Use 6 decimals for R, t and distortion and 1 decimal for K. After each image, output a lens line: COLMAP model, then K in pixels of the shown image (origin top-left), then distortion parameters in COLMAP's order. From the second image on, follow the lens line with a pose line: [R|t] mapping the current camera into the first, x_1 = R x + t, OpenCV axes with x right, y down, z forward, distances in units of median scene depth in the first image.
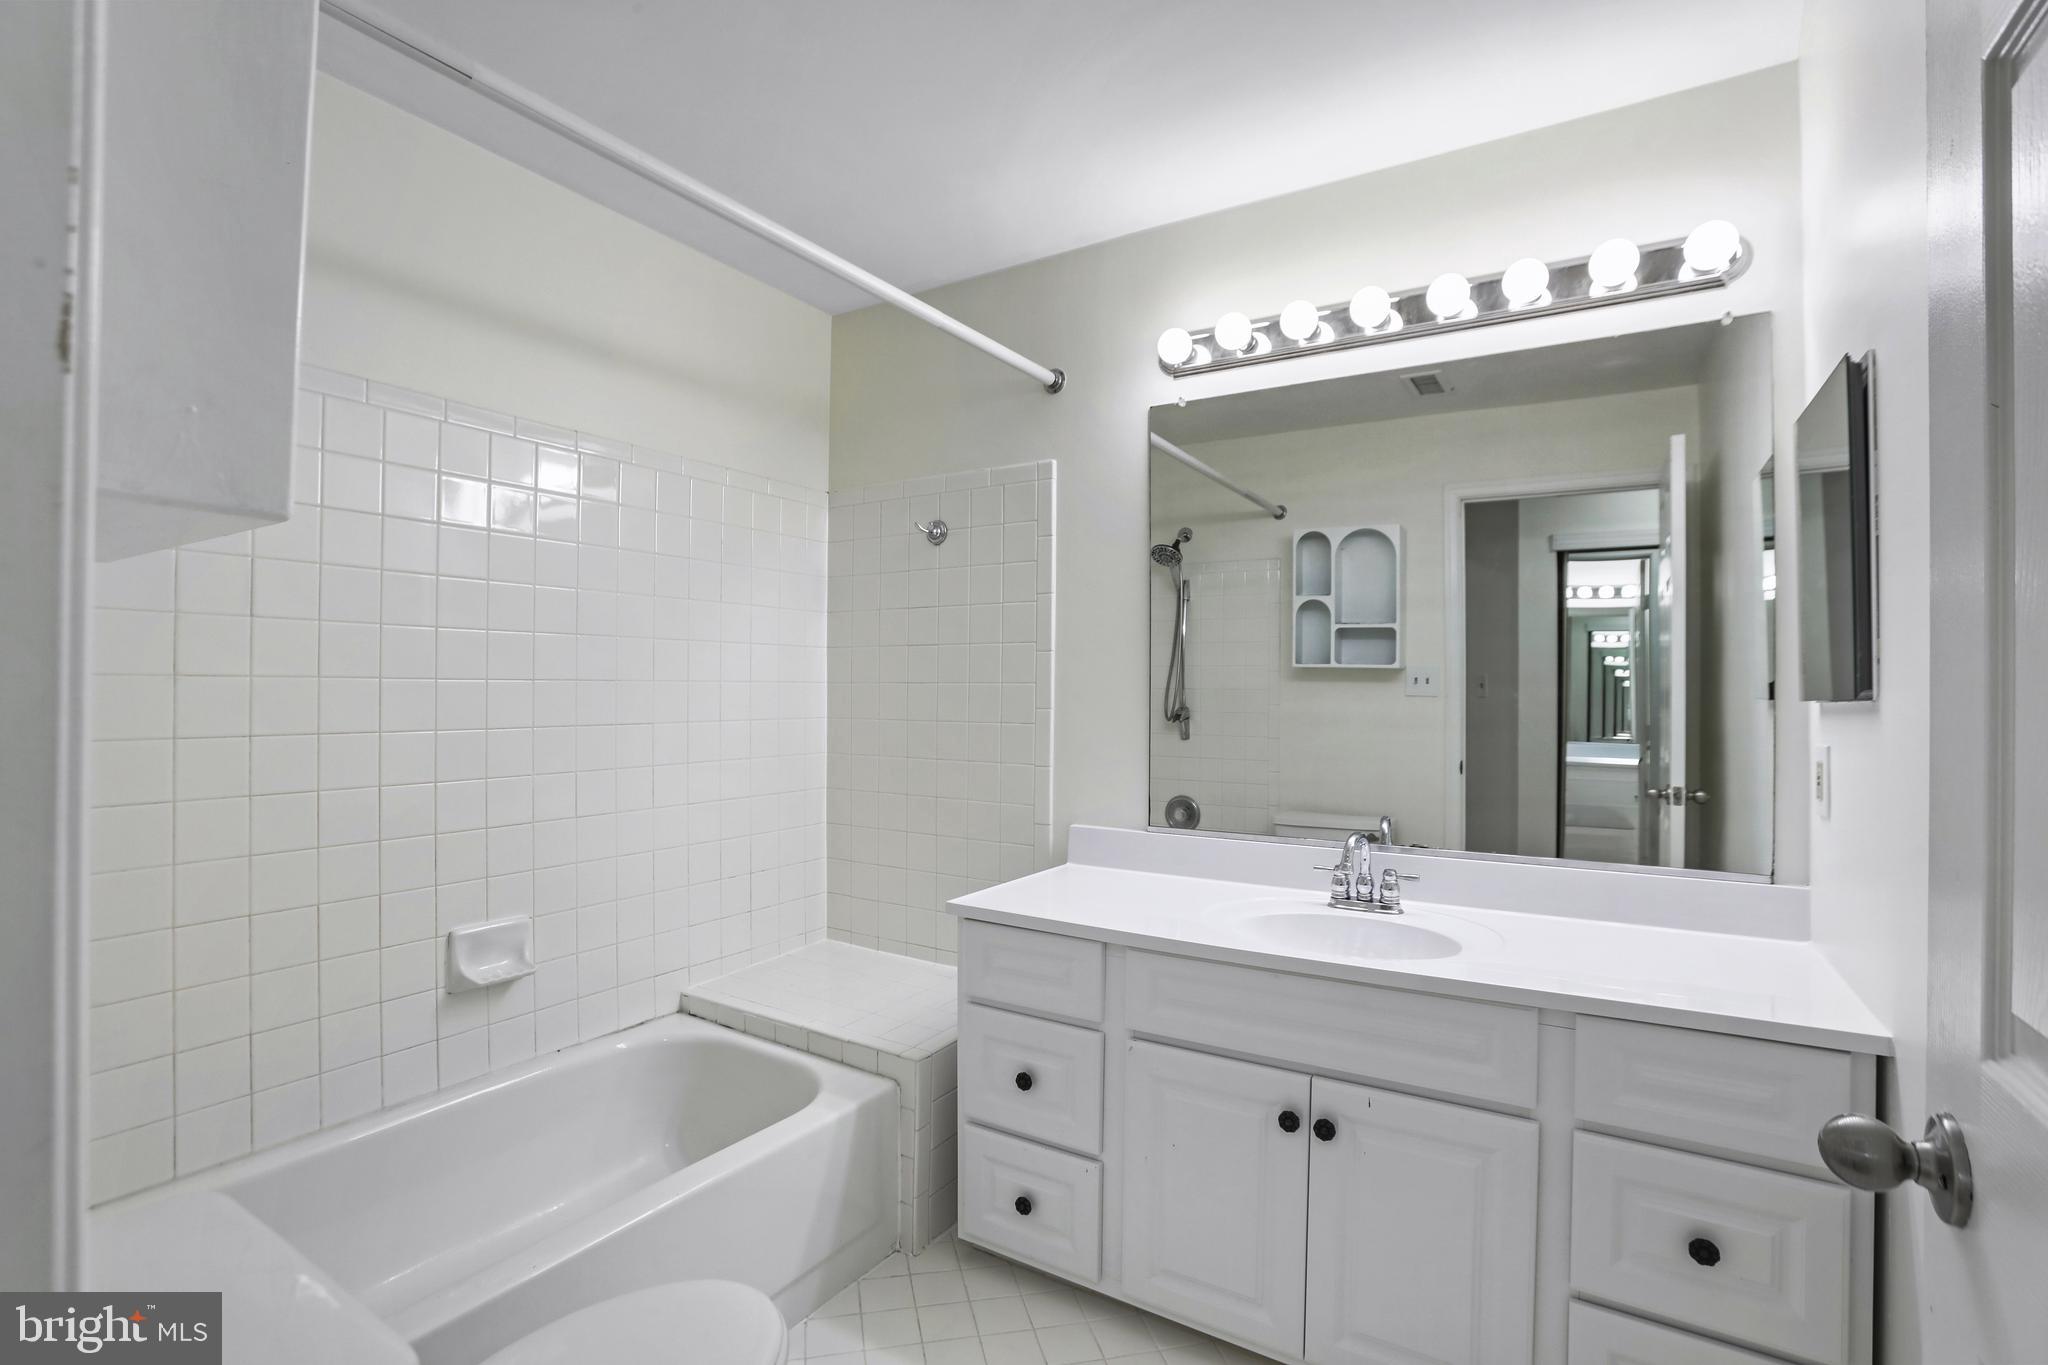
lens RADIAL K [[956.3, 0, 1020.8], [0, 956.3, 692.7], [0, 0, 1]] dist [-0.064092, 0.023198]
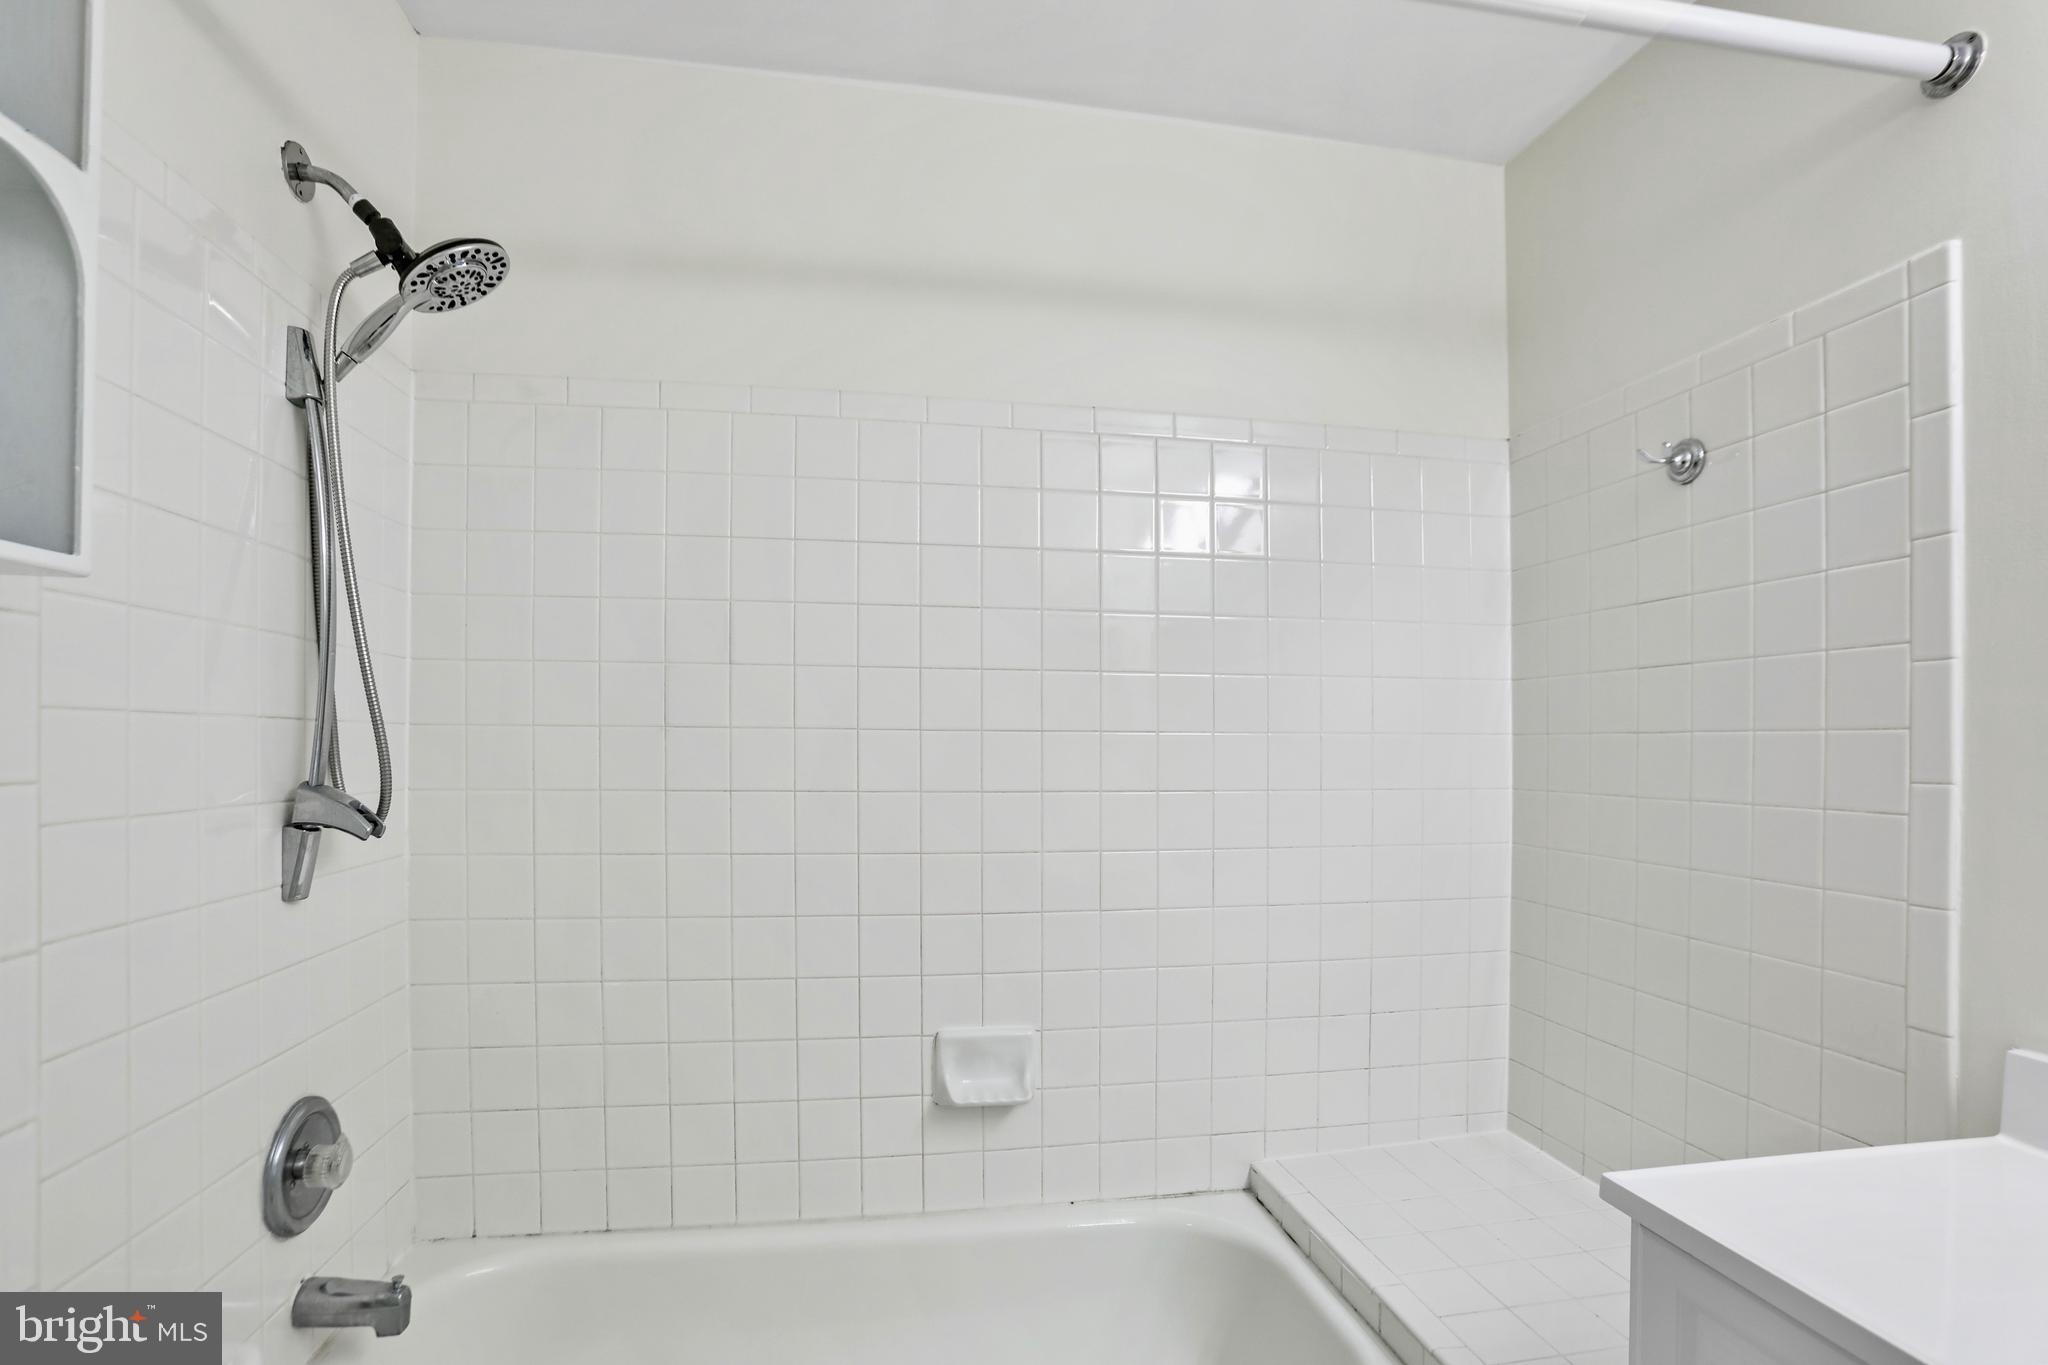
lens RADIAL K [[1005.2, 0, 1015.2], [0, 1005.2, 723.7], [0, 0, 1]] dist [-0.099012, 0.033871]
pose [[0.648071, 0.000689, -0.761579, 0.088016], [0.001051, 0.999998, 0.001800, -0.016039], [0.761579, -0.001967, 0.648069, 0.387696]]
